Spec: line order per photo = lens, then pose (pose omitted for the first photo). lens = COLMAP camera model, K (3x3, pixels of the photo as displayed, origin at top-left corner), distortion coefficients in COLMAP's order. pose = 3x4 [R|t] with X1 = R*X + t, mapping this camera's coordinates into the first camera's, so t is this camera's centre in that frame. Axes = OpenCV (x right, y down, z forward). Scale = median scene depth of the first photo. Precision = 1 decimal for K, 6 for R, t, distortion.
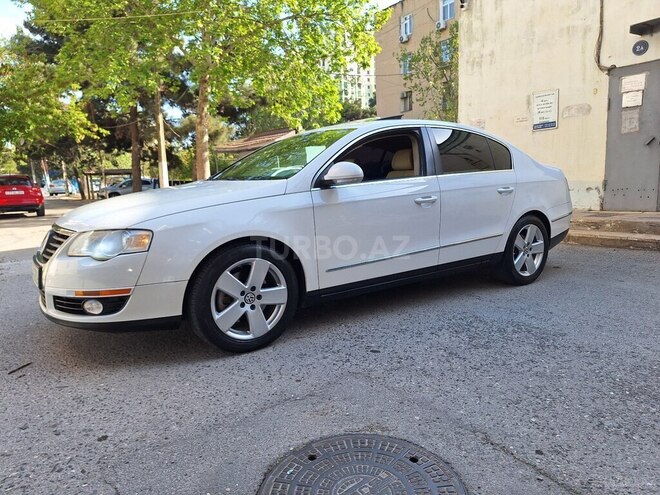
lens RADIAL K [[464.9, 0, 335.2], [0, 464.9, 243.0], [0, 0, 1]] dist [0.052270, -0.060580]
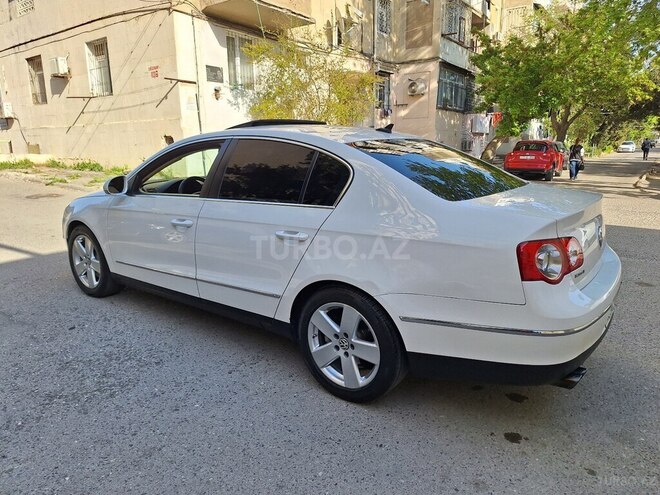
lens RADIAL K [[464.9, 0, 328.9], [0, 464.9, 247.8], [0, 0, 1]] dist [0.052270, -0.060580]
pose [[0.304459, 0.239269, -0.921984, 0.986499], [-0.143292, 0.968426, 0.204004, -0.236660], [0.941686, 0.070003, 0.329132, 0.839898]]
